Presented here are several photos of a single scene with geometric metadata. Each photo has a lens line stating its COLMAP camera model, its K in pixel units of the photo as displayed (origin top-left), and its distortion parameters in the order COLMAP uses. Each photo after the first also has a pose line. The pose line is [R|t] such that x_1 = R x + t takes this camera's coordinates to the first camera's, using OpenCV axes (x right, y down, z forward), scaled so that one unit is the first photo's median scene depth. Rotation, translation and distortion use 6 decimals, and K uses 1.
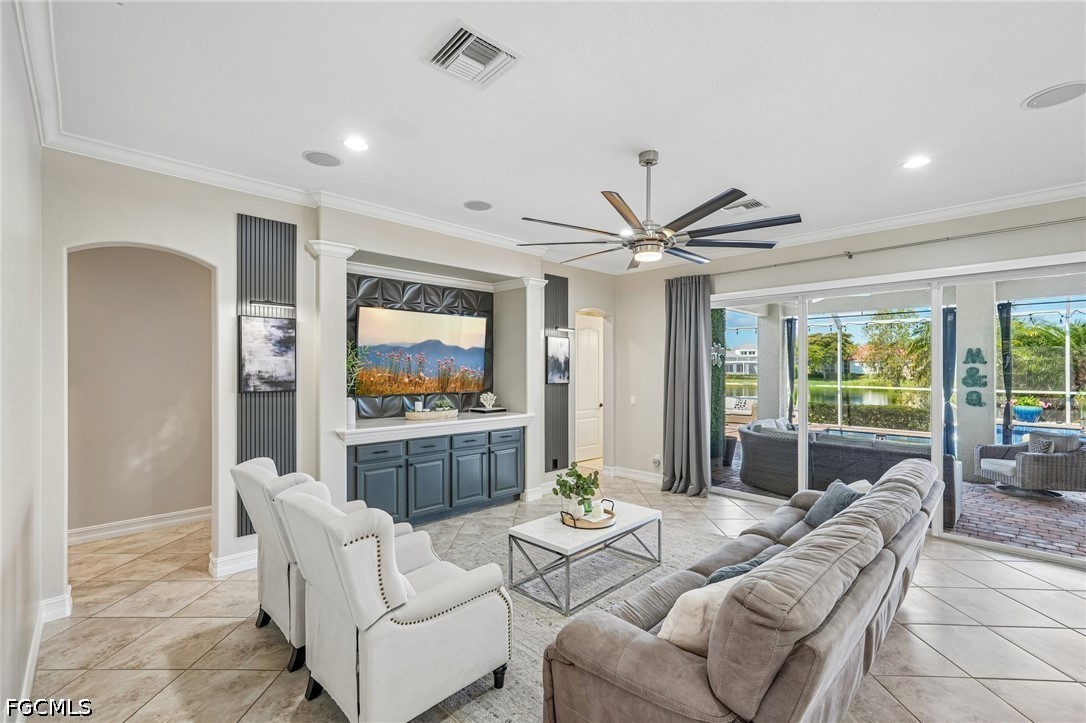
lens RADIAL K [[470.8, 0, 541.9], [0, 470.8, 370.7], [0, 0, 1]] dist [0.001661, 0.000652]
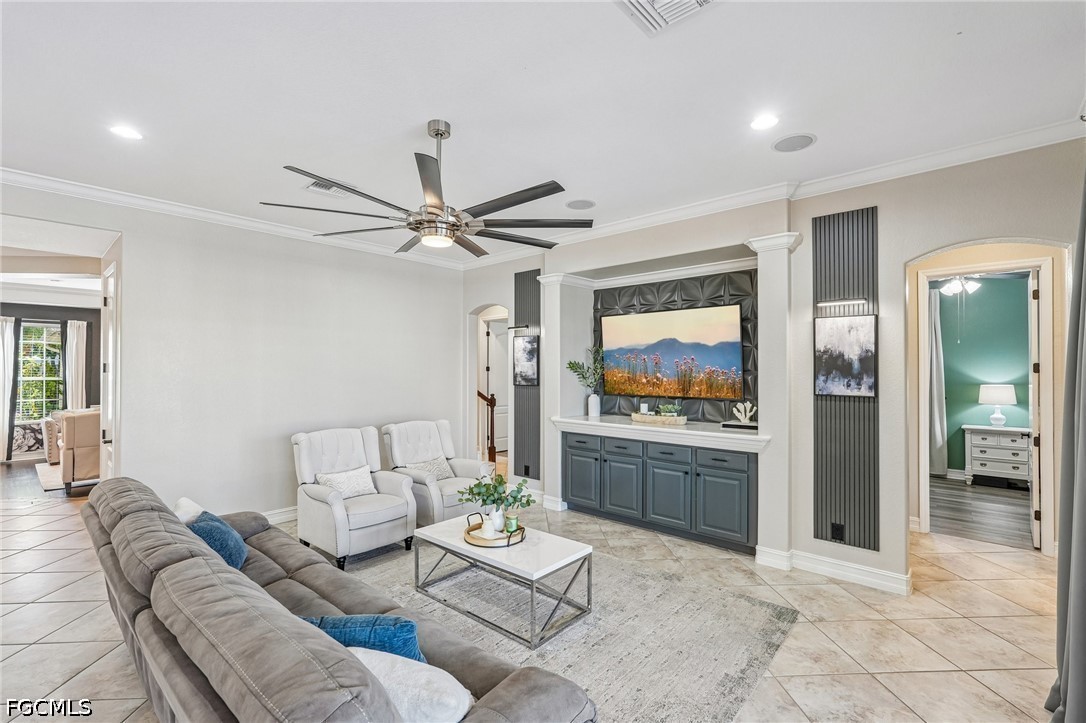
lens RADIAL K [[486.9, 0, 548.0], [0, 486.9, 361.3], [0, 0, 1]] dist [-0.011944, 0.006555]
pose [[0.068069, -0.010639, -0.997624, 0.717968], [0.001061, 0.999943, -0.010591, -0.011231], [0.997680, -0.000337, 0.068076, 0.700103]]
